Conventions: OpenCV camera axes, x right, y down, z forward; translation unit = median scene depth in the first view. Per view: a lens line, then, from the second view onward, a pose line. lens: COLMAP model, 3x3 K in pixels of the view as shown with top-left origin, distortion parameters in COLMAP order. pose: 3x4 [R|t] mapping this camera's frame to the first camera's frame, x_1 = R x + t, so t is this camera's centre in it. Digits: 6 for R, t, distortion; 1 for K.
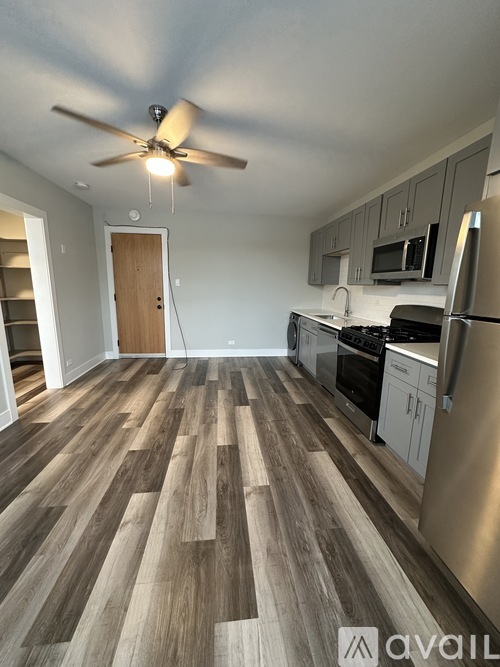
lens RADIAL K [[265.4, 0, 250.0], [0, 265.4, 333.5], [0, 0, 1]] dist [-0.000380, 0.000371]
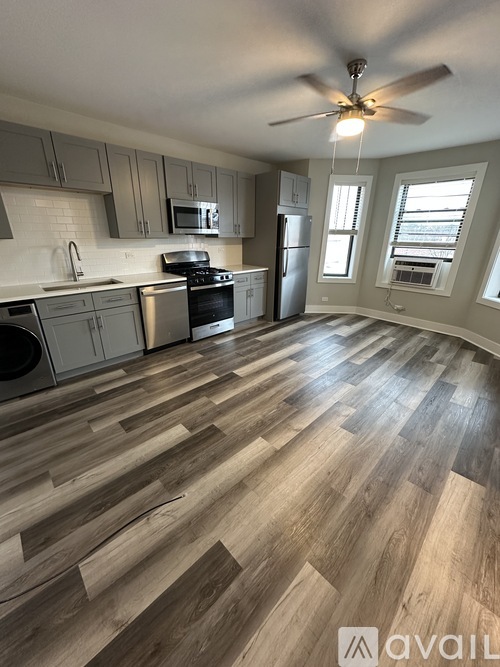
lens RADIAL K [[265.4, 0, 250.0], [0, 265.4, 333.5], [0, 0, 1]] dist [-0.000380, 0.000371]
pose [[-0.613090, -0.303131, 0.729542, -0.701902], [0.120265, 0.876882, 0.465419, -0.294734], [-0.780805, 0.373082, -0.501151, 1.364705]]
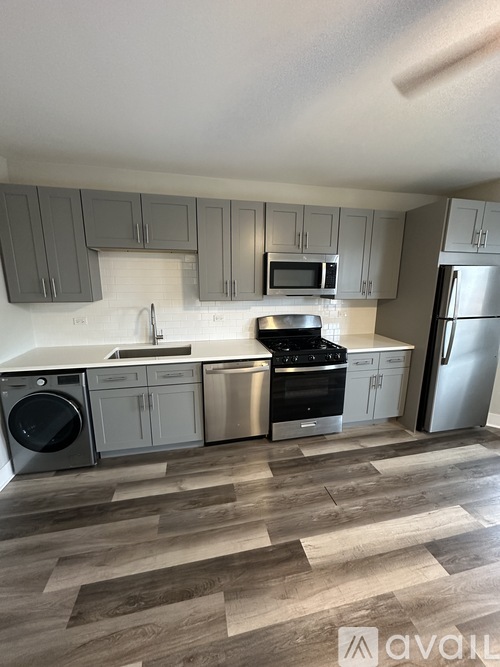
lens RADIAL K [[265.4, 0, 250.0], [0, 265.4, 333.5], [0, 0, 1]] dist [-0.000380, 0.000371]
pose [[-0.102318, -0.217198, 0.970750, -0.421758], [0.170704, 0.957562, 0.232239, -0.272694], [-0.979996, 0.189473, -0.060899, 1.035519]]
